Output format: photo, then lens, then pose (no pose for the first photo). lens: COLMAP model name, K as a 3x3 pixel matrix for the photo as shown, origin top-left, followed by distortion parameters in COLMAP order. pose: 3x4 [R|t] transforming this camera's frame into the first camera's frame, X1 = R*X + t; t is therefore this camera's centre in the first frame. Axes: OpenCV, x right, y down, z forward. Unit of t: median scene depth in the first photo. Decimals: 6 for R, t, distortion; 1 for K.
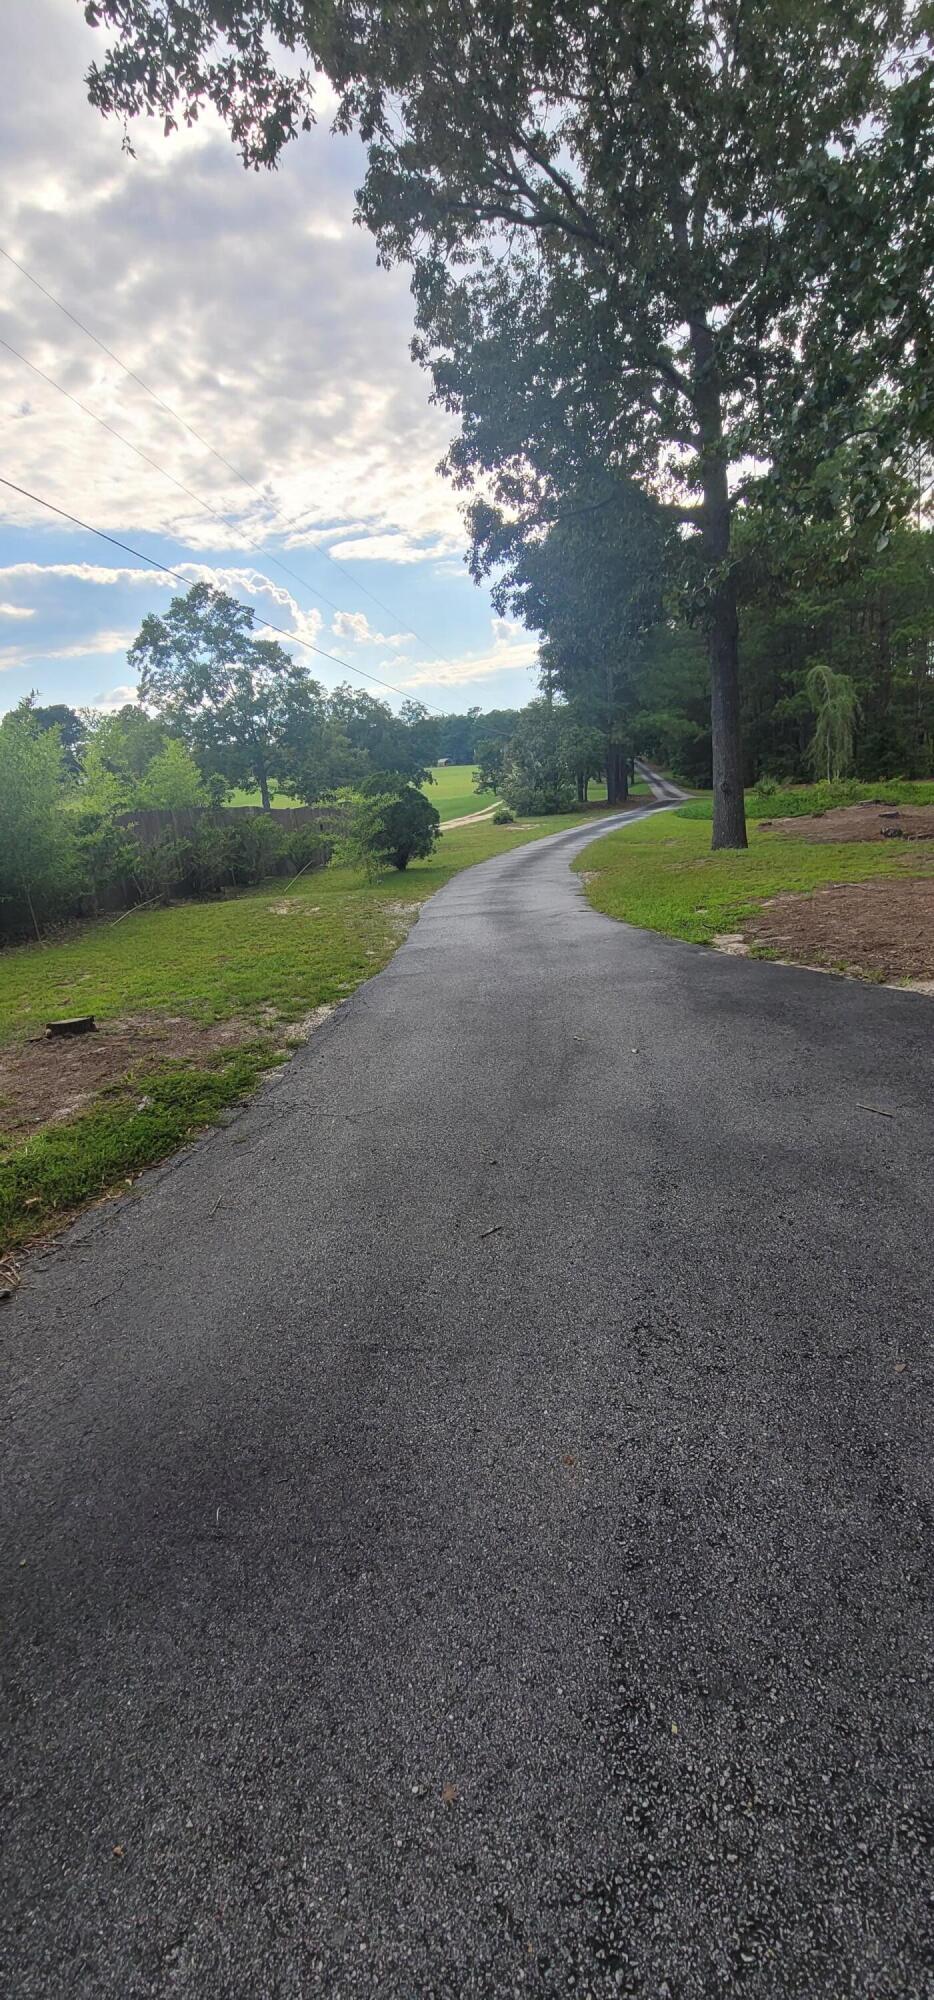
lens RADIAL K [[806.6, 0, 471.9], [0, 806.6, 975.1], [0, 0, 1]] dist [-0.008311, 0.000106]
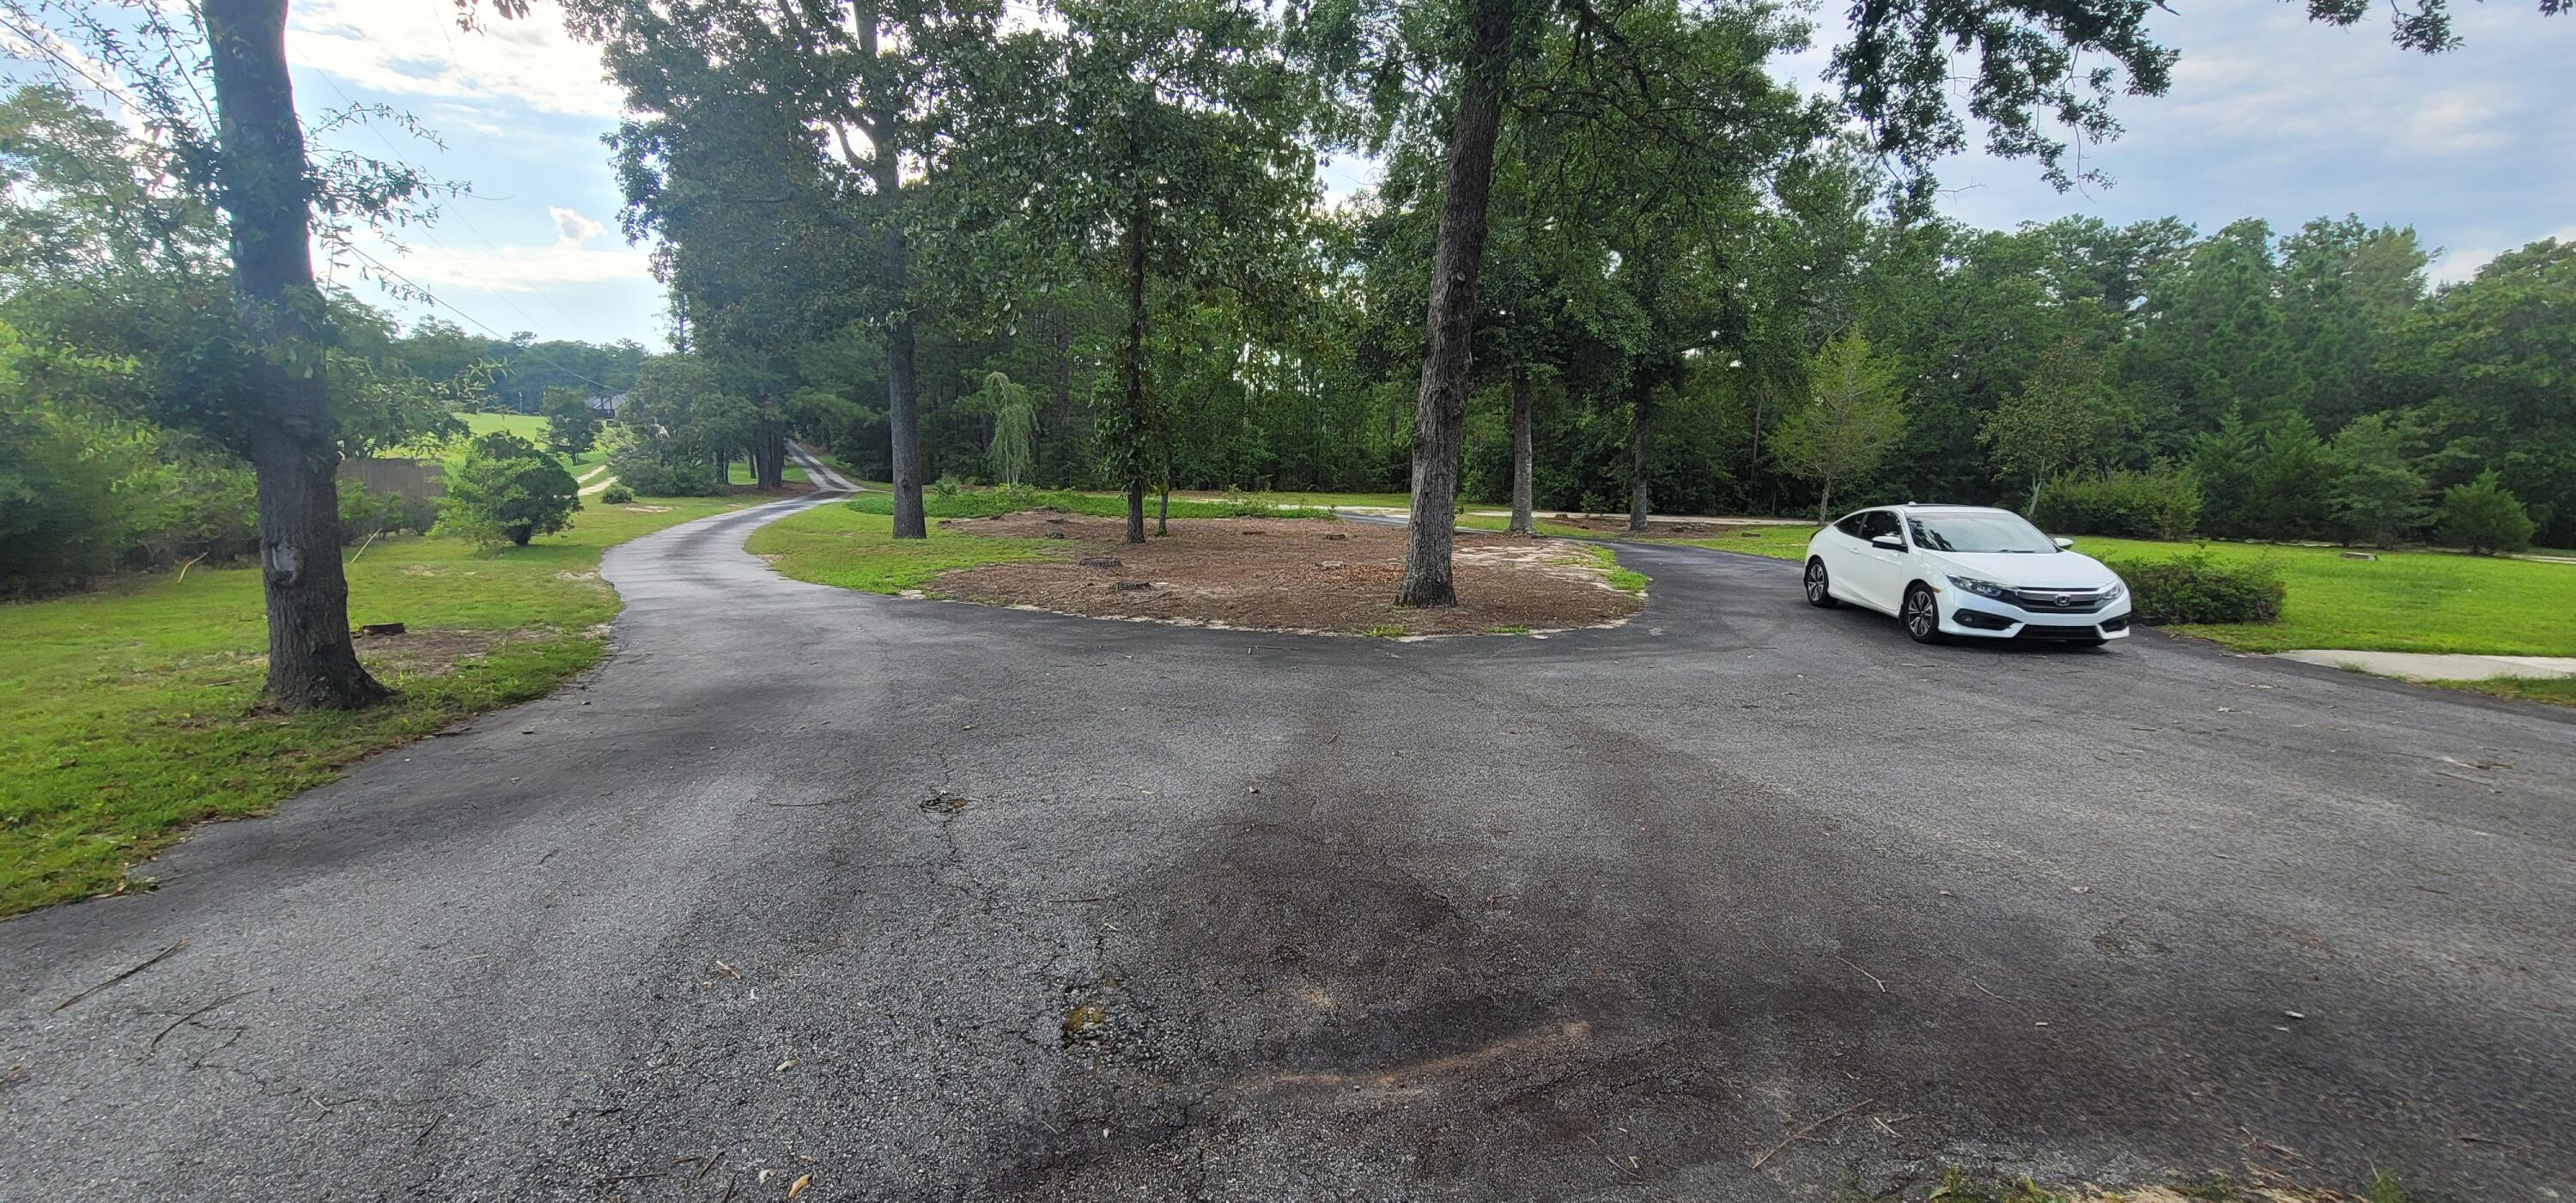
lens RADIAL K [[1038.9, 0, 1281.2], [0, 1038.9, 609.0], [0, 0, 1]] dist [-0.008311, 0.000106]
pose [[0.794409, 0.014927, 0.607200, -0.058197], [0.050865, 0.994551, -0.090997, 0.039746], [-0.605249, 0.103174, 0.789321, -0.177627]]
